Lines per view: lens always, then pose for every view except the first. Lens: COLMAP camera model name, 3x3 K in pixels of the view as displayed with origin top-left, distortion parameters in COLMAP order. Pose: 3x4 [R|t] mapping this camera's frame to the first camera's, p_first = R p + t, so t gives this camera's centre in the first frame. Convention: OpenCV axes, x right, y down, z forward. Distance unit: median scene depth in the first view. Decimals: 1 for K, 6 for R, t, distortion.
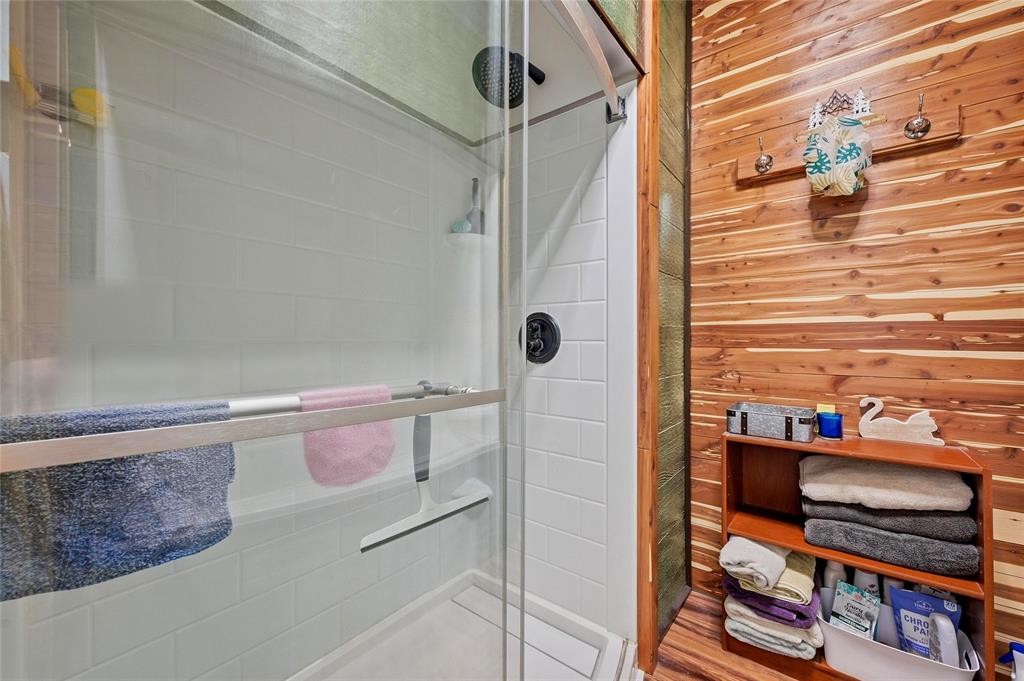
lens RADIAL K [[417.2, 0, 508.9], [0, 417.2, 339.5], [0, 0, 1]] dist [-0.000740, 0.000086]
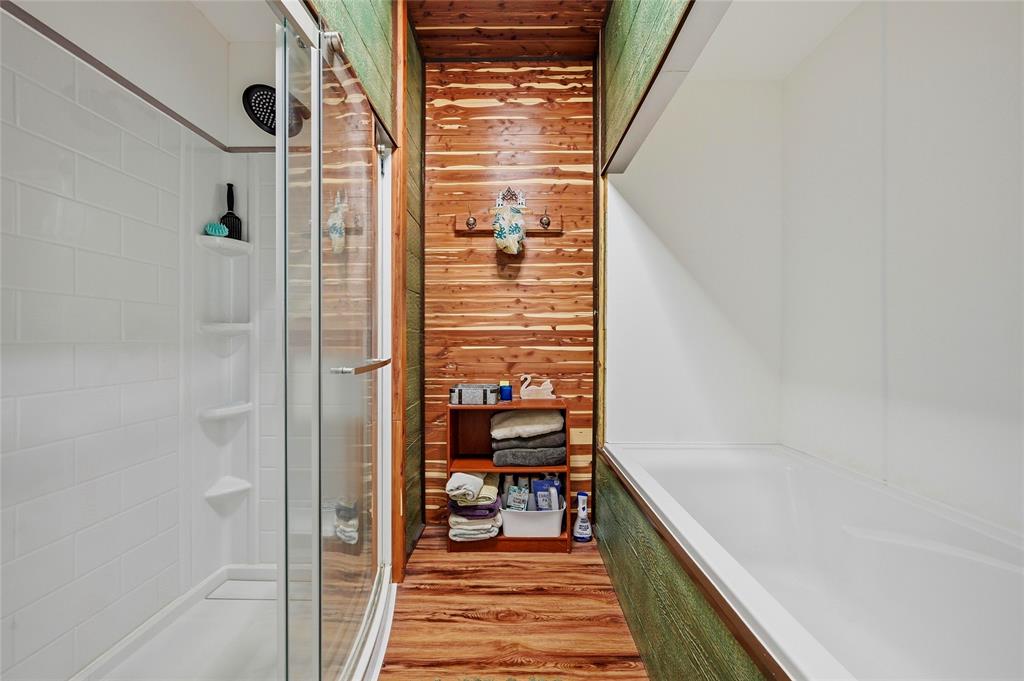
lens RADIAL K [[417.2, 0, 508.9], [0, 417.2, 339.5], [0, 0, 1]] dist [-0.000740, 0.000086]
pose [[0.802266, 0.001545, 0.596964, -0.195022], [0.000661, 0.999994, -0.003477, 0.001590], [-0.596966, 0.003185, 0.802260, -0.314540]]
